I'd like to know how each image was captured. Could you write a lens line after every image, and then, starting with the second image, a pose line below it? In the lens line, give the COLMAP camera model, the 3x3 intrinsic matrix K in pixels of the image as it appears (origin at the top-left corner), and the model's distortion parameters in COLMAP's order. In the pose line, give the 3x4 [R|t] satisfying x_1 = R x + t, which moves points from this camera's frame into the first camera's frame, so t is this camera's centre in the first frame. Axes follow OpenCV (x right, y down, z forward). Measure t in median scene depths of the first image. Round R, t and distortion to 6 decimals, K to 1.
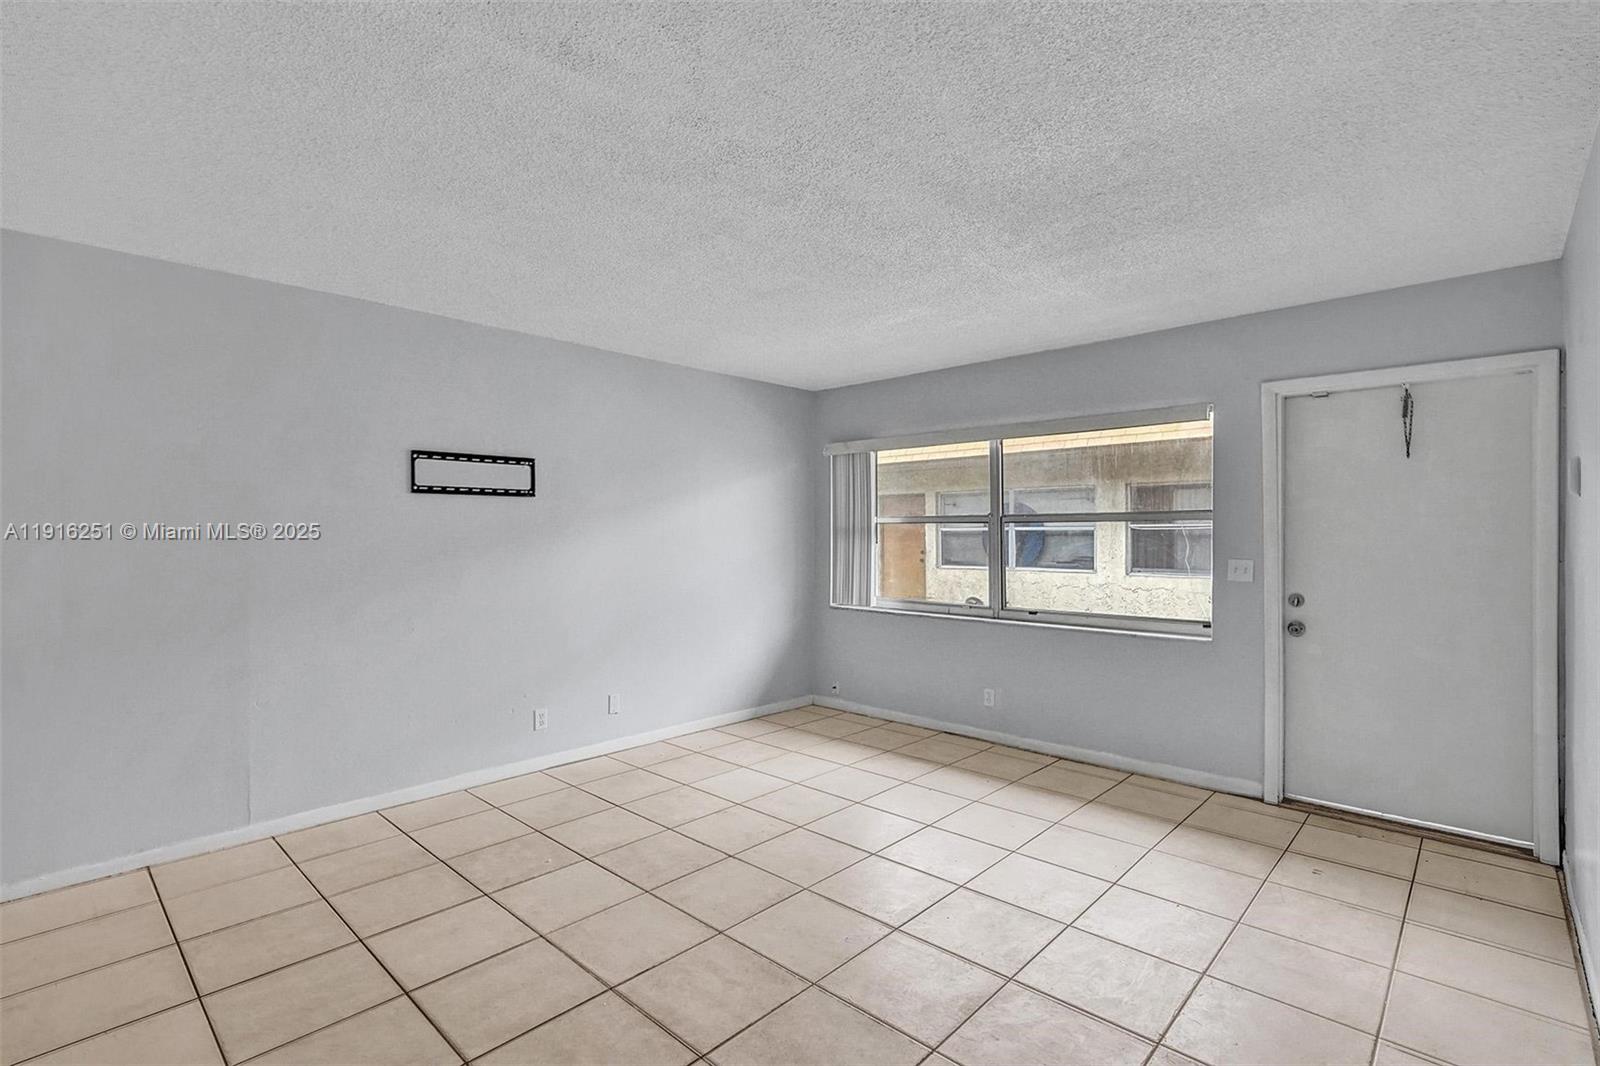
lens RADIAL K [[753.3, 0, 800.0], [0, 753.3, 533.0], [0, 0, 1]] dist [0.000964, 0.000572]
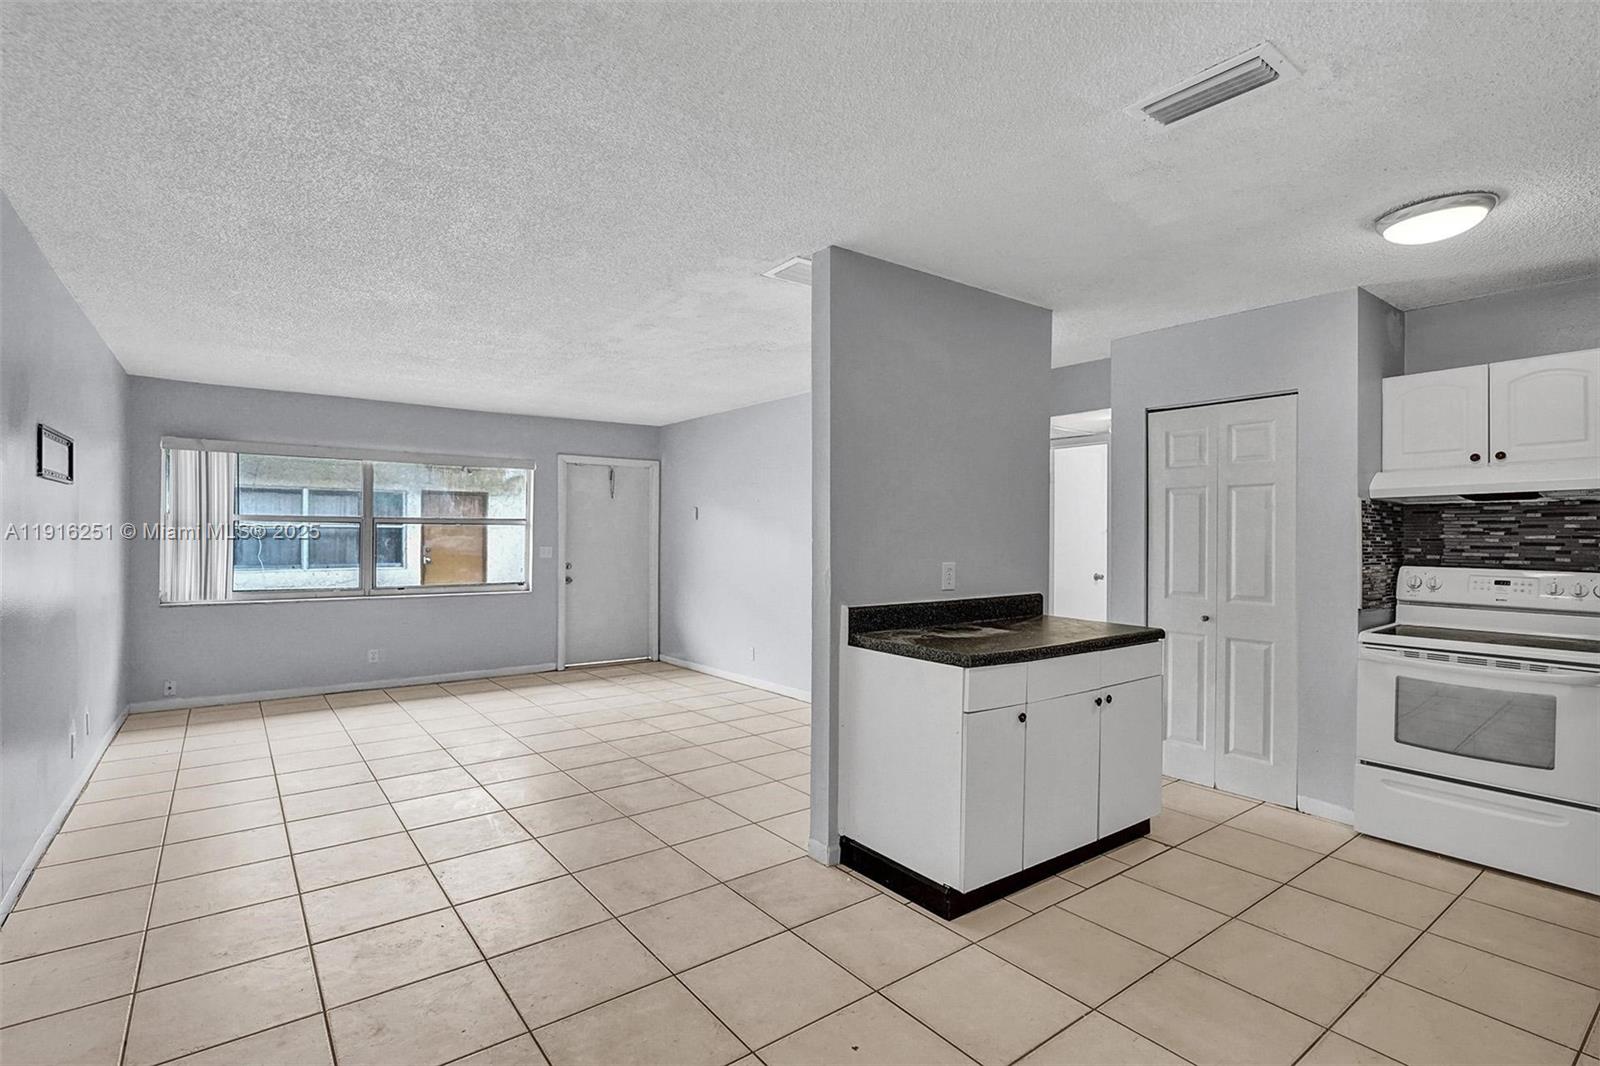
lens RADIAL K [[753.3, 0, 800.0], [0, 753.3, 533.0], [0, 0, 1]] dist [0.000964, 0.000572]
pose [[0.175951, 0.003949, 0.984391, -1.107791], [-0.008846, 0.999958, -0.002431, 0.001617], [-0.984359, -0.008280, 0.175979, 0.050893]]
